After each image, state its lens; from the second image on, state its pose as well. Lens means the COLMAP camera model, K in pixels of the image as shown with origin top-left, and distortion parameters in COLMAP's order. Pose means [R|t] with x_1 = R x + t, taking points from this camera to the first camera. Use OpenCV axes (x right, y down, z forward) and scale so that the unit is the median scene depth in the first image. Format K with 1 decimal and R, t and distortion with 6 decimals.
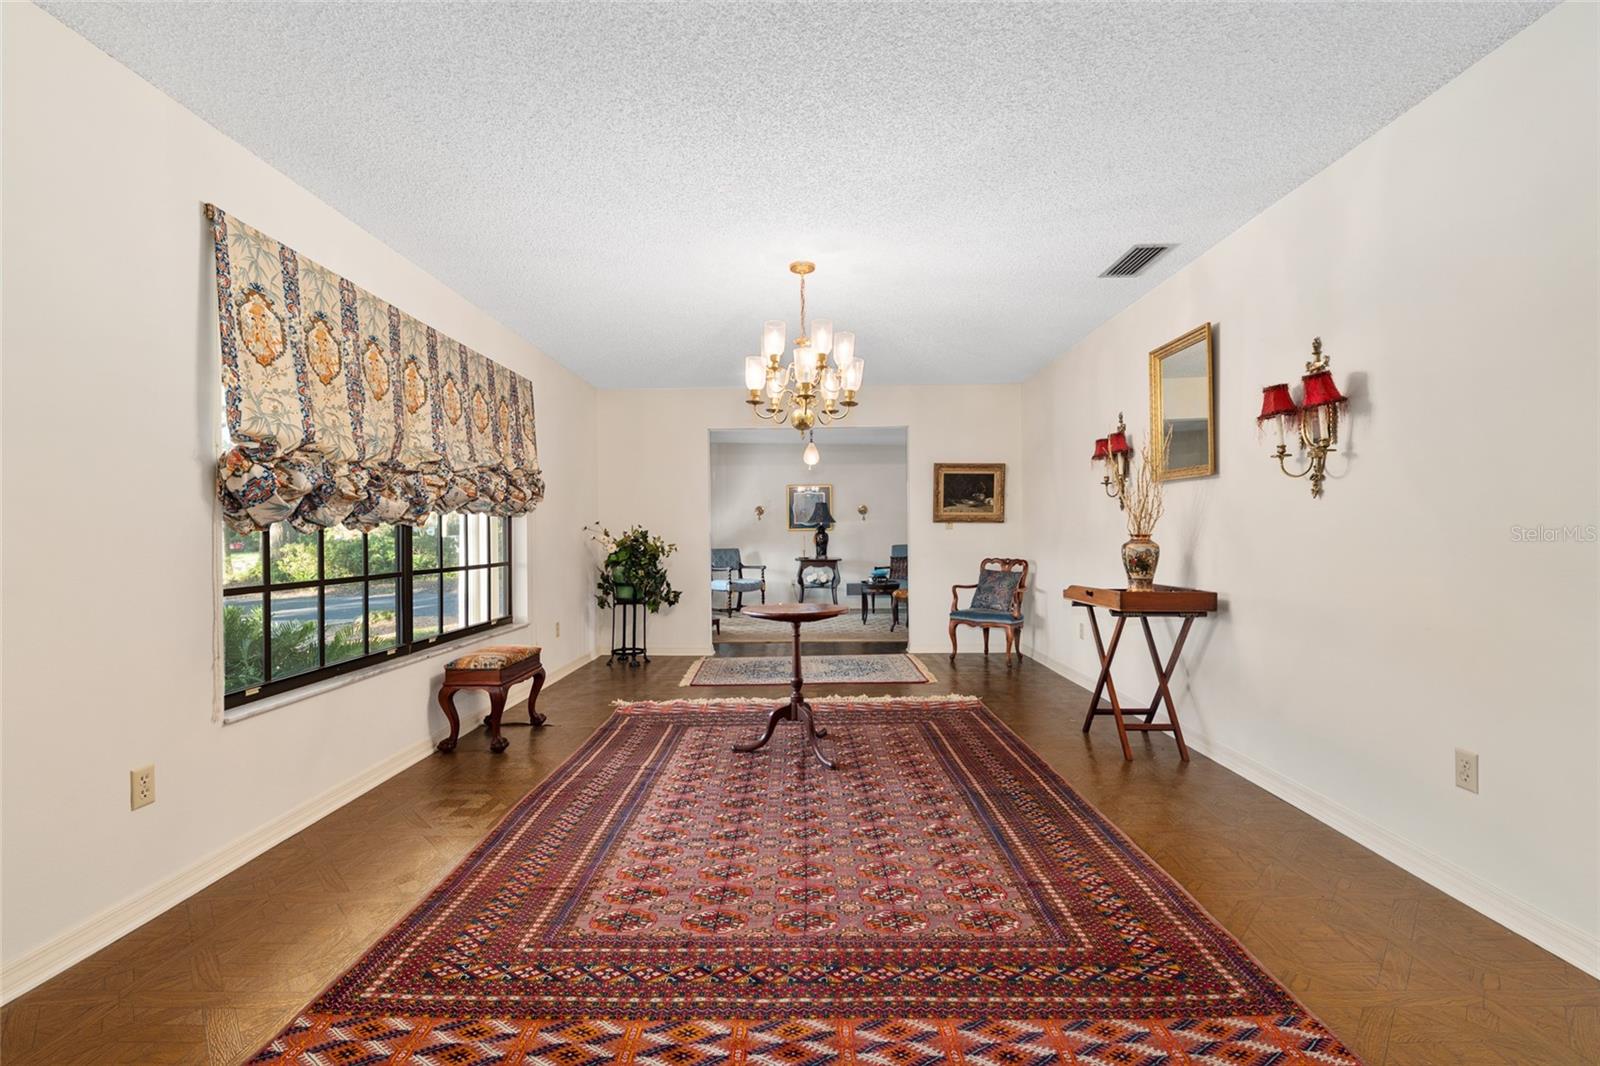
lens RADIAL K [[676.5, 0, 798.3], [0, 676.5, 529.0], [0, 0, 1]] dist [-0.002589, -0.000128]
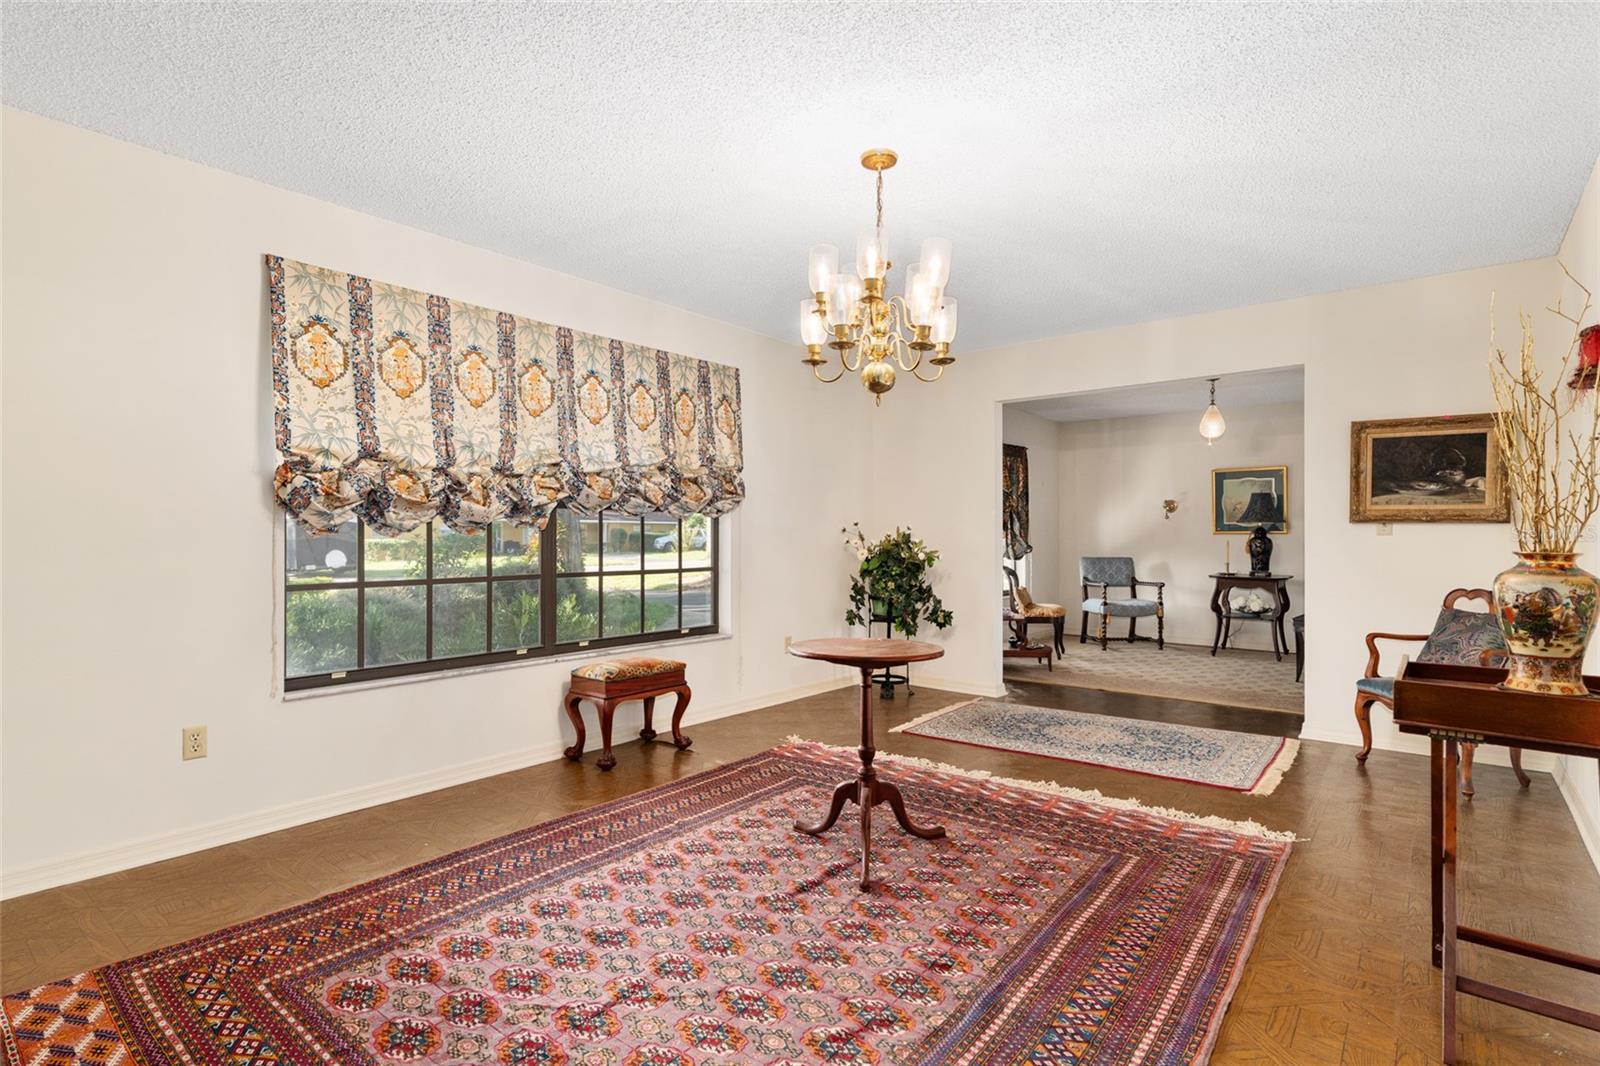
lens RADIAL K [[779.0, 0, 807.2], [0, 779.0, 535.2], [0, 0, 1]] dist [0.001441, -0.000309]
pose [[0.790246, 0.007850, -0.612740, 0.451893], [-0.003015, 0.999956, 0.008922, -0.006752], [0.612783, -0.005203, 0.790234, 0.327150]]
